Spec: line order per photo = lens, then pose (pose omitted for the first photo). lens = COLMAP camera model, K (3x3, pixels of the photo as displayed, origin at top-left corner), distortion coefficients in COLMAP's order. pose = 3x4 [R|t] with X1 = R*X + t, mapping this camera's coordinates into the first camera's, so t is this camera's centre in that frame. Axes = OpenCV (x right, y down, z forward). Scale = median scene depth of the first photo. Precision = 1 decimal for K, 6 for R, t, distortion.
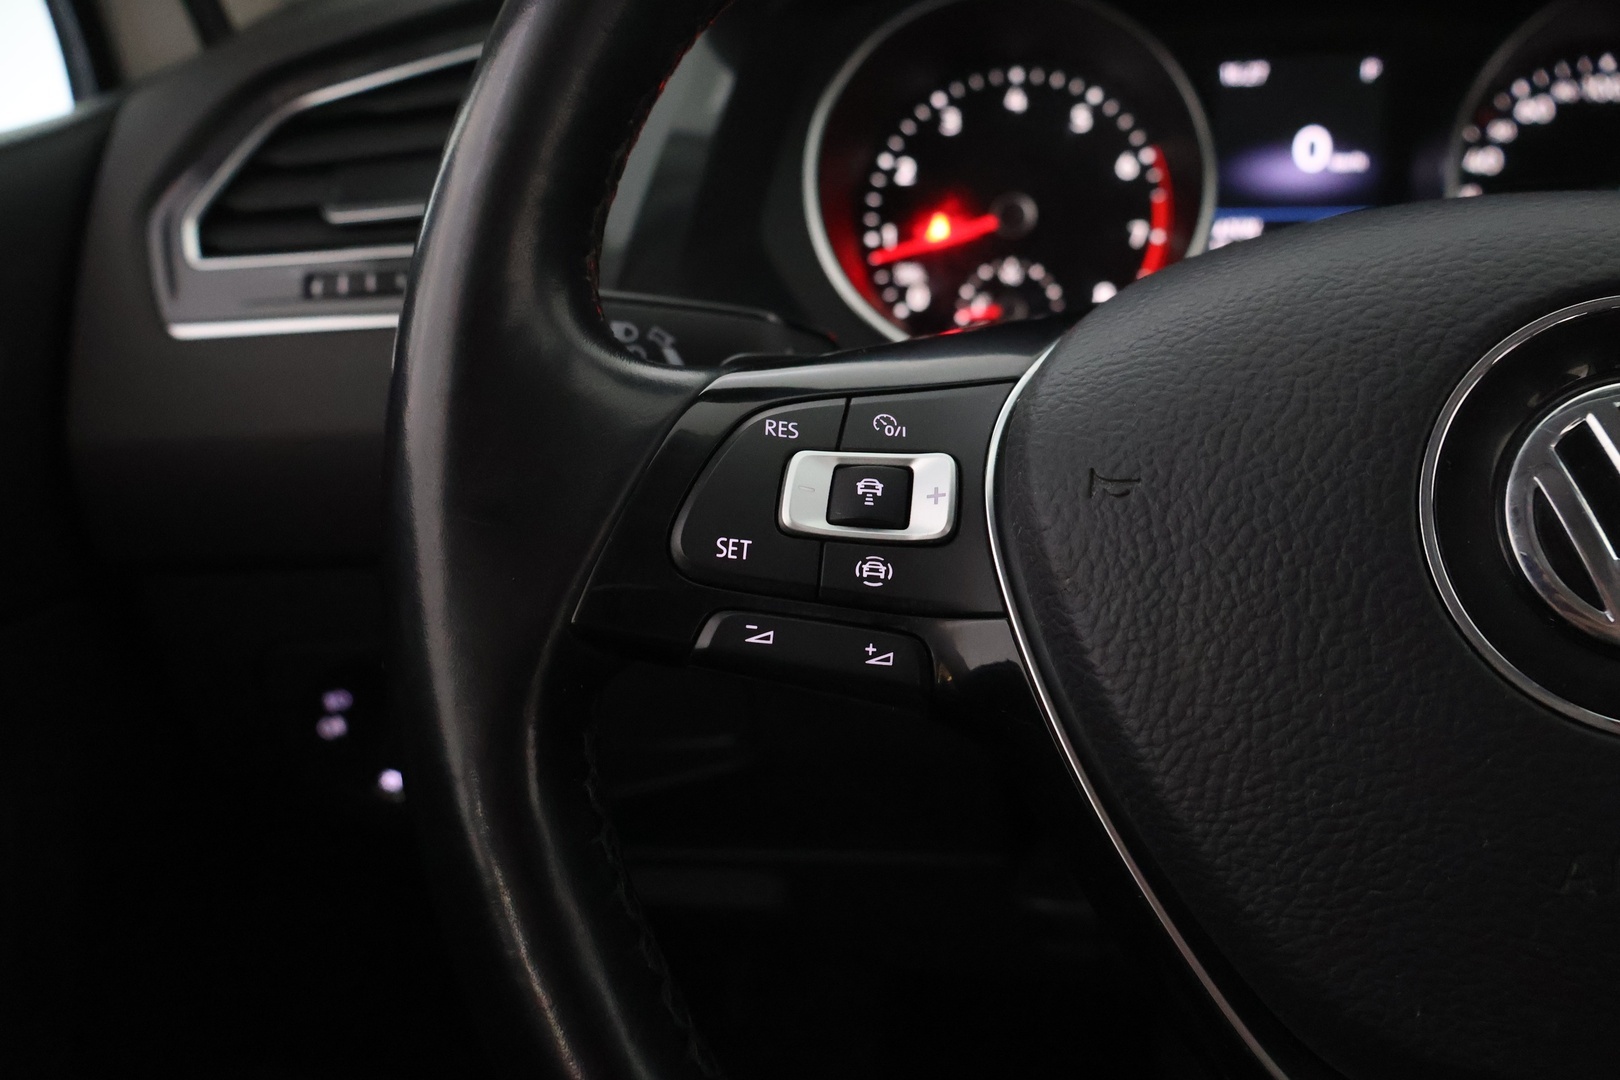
lens RADIAL K [[1352.6, 0, 815.2], [0, 1352.6, 545.2], [0, 0, 1]] dist [-0.028185, 0.008604]
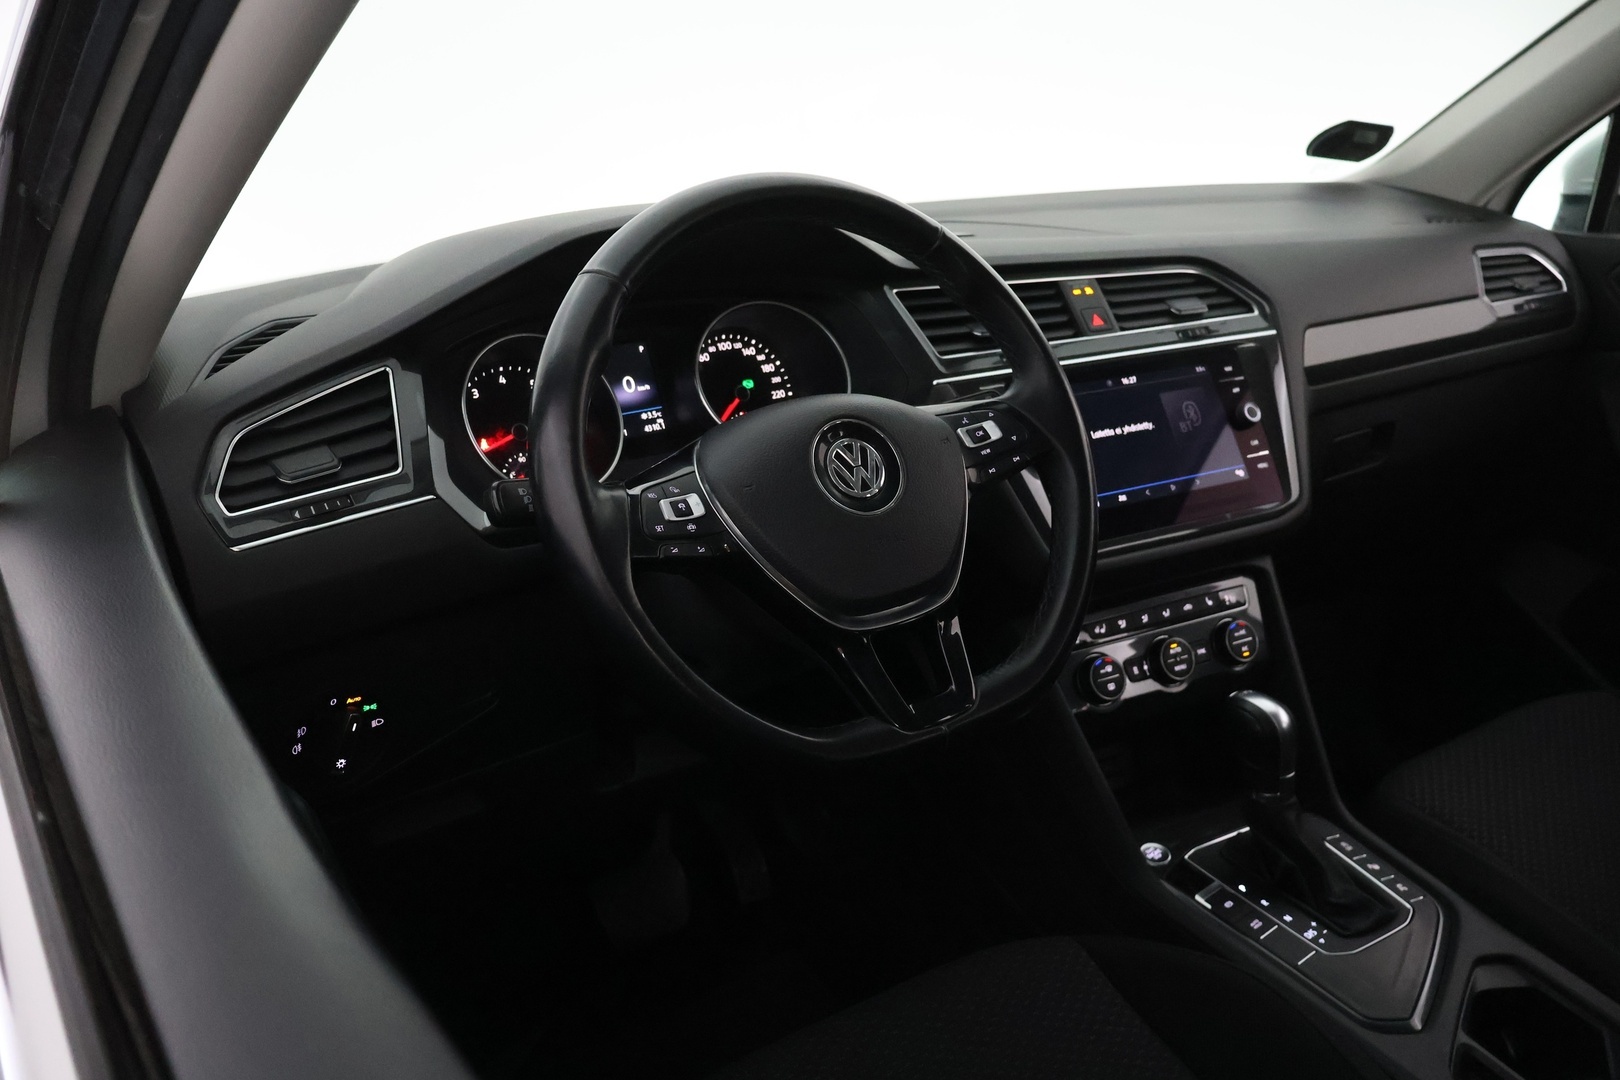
lens RADIAL K [[1352.6, 0, 810.0], [0, 1352.6, 540.4], [0, 0, 1]] dist [-0.028185, 0.008604]
pose [[0.712310, -0.209489, 0.669872, -2.073030], [0.296157, 0.955001, -0.016263, 0.197661], [-0.636321, 0.209972, 0.742298, -1.783339]]
